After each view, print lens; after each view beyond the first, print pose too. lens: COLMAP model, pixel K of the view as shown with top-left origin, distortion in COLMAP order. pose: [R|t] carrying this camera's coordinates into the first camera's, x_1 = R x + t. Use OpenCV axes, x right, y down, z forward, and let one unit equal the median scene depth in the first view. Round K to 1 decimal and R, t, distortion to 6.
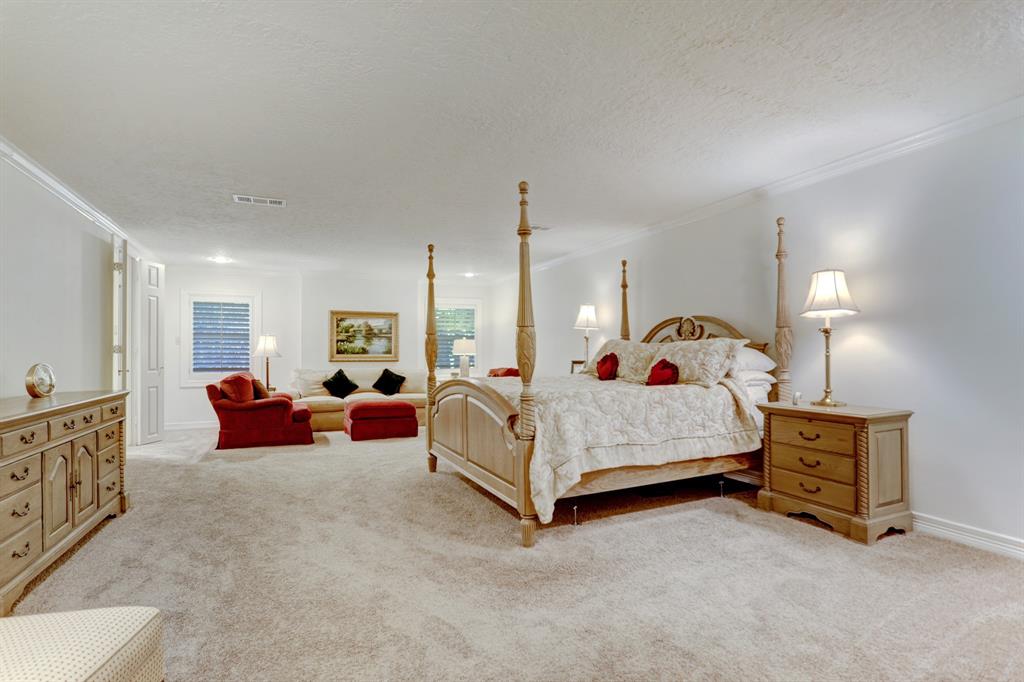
lens RADIAL K [[498.5, 0, 501.8], [0, 498.5, 349.9], [0, 0, 1]] dist [-0.030799, 0.020684]
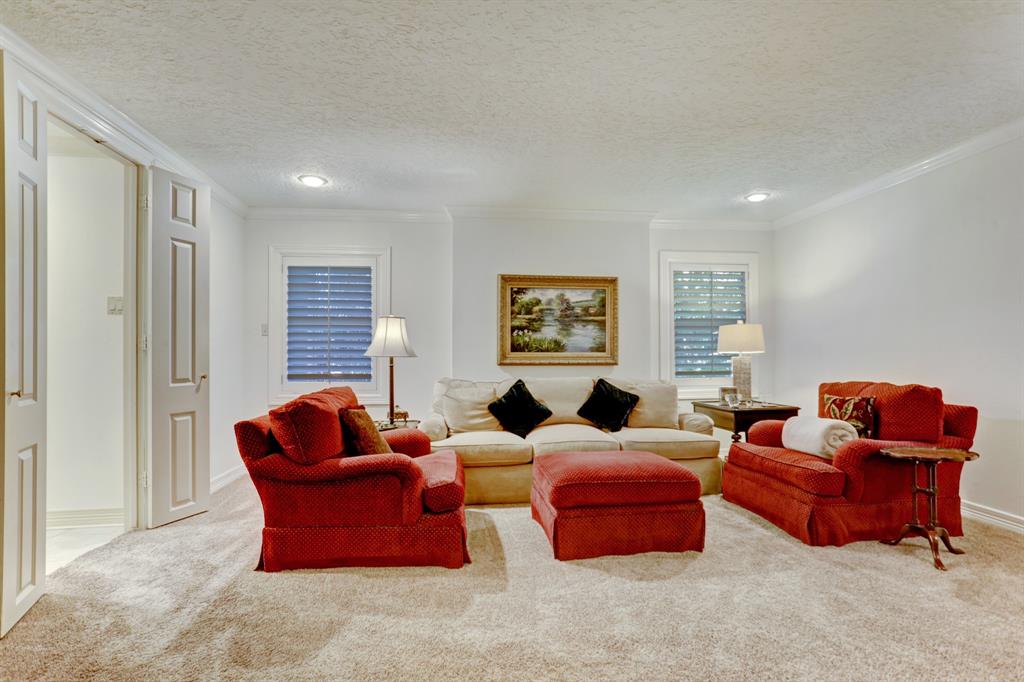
lens RADIAL K [[498.5, 0, 515.1], [0, 498.5, 345.3], [0, 0, 1]] dist [-0.030799, 0.020684]
pose [[0.959407, -0.002224, -0.282016, -0.169589], [0.000728, 0.999985, -0.005408, 0.004115], [0.282024, 0.004983, 0.959394, 0.461518]]
